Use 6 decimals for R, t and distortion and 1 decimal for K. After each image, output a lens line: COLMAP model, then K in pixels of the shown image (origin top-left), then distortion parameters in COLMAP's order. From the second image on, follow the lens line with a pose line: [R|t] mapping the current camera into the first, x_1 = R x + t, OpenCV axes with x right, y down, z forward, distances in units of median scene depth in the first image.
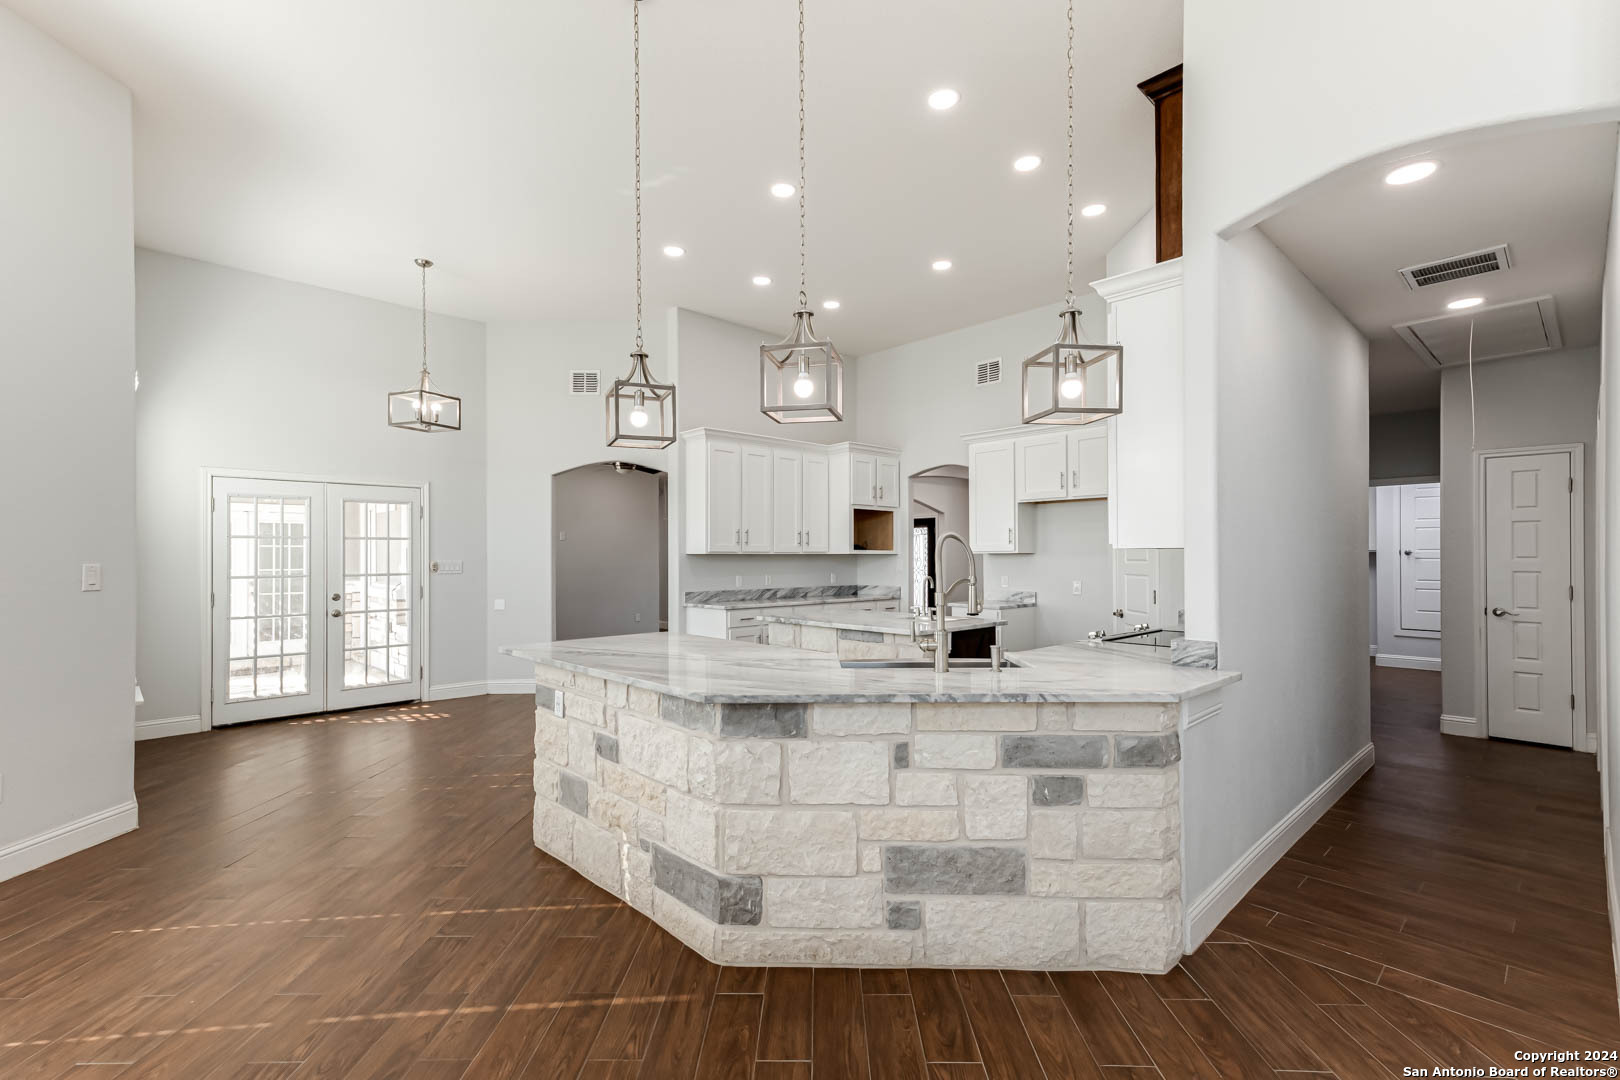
lens RADIAL K [[733.3, 0, 812.0], [0, 733.3, 549.9], [0, 0, 1]] dist [0.028708, -0.000313]
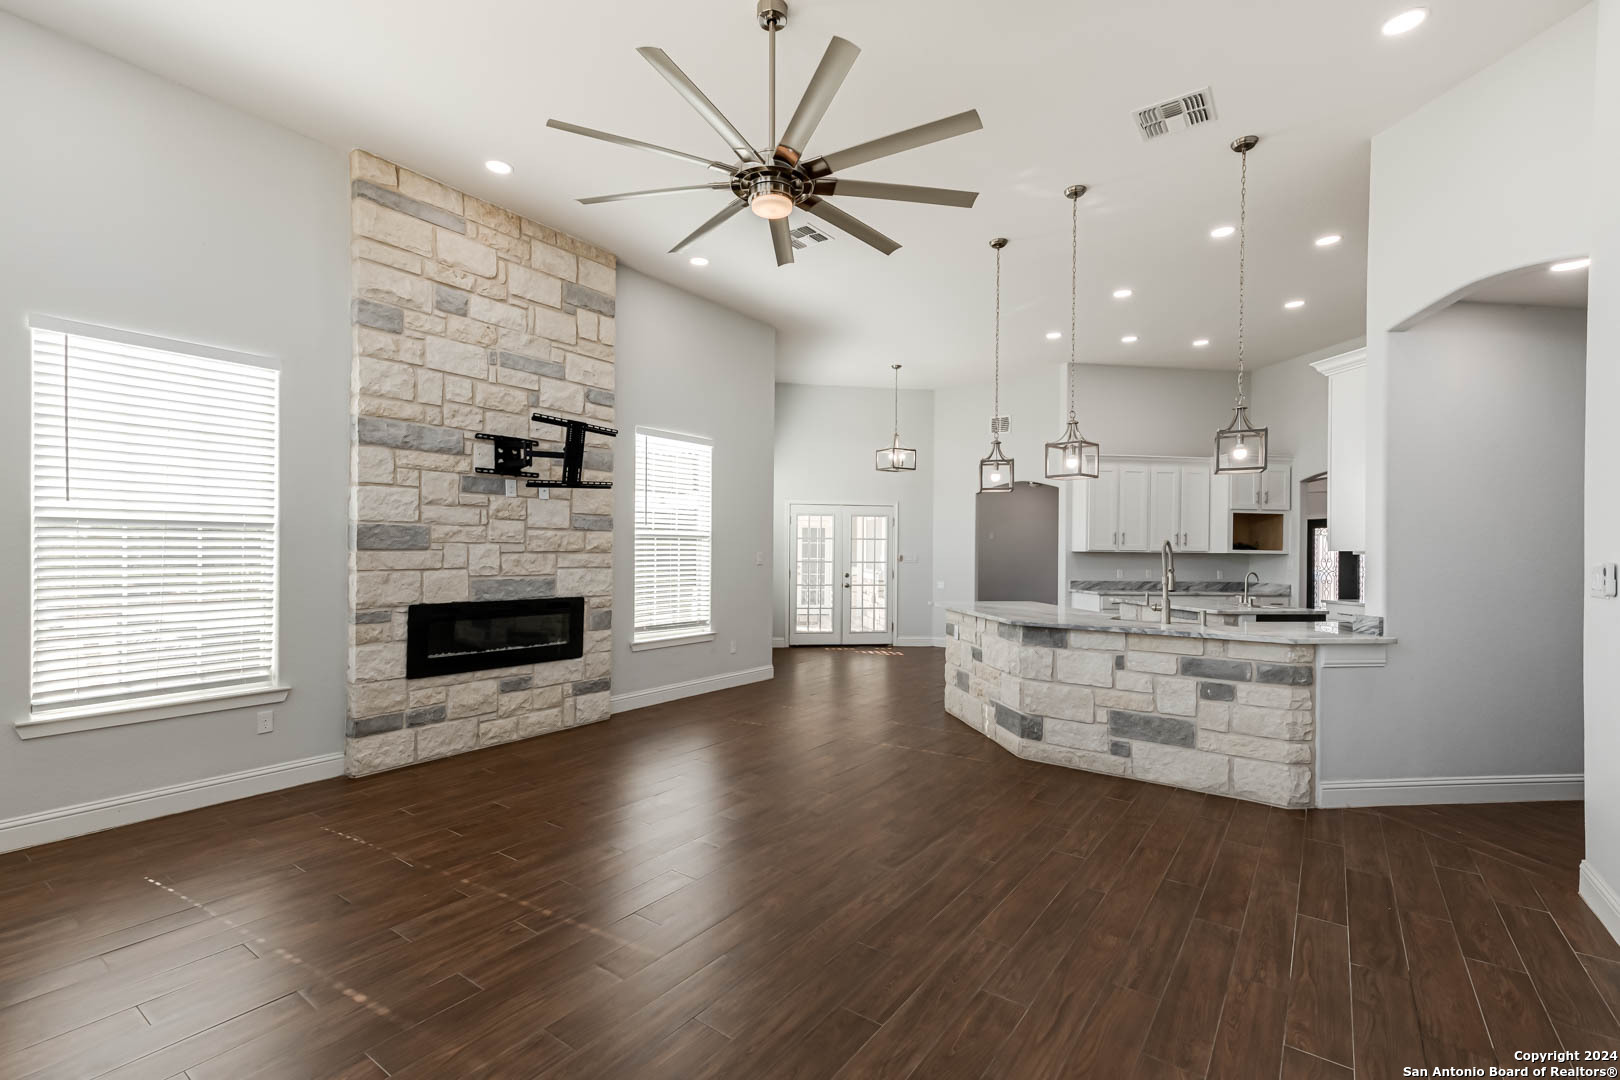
lens RADIAL K [[733.3, 0, 811.8], [0, 733.3, 551.1], [0, 0, 1]] dist [0.028708, -0.000313]
pose [[0.824298, 0.012067, -0.566027, 0.437543], [-0.008346, 0.999923, 0.009163, -0.007005], [0.566095, -0.002829, 0.824335, -0.790269]]
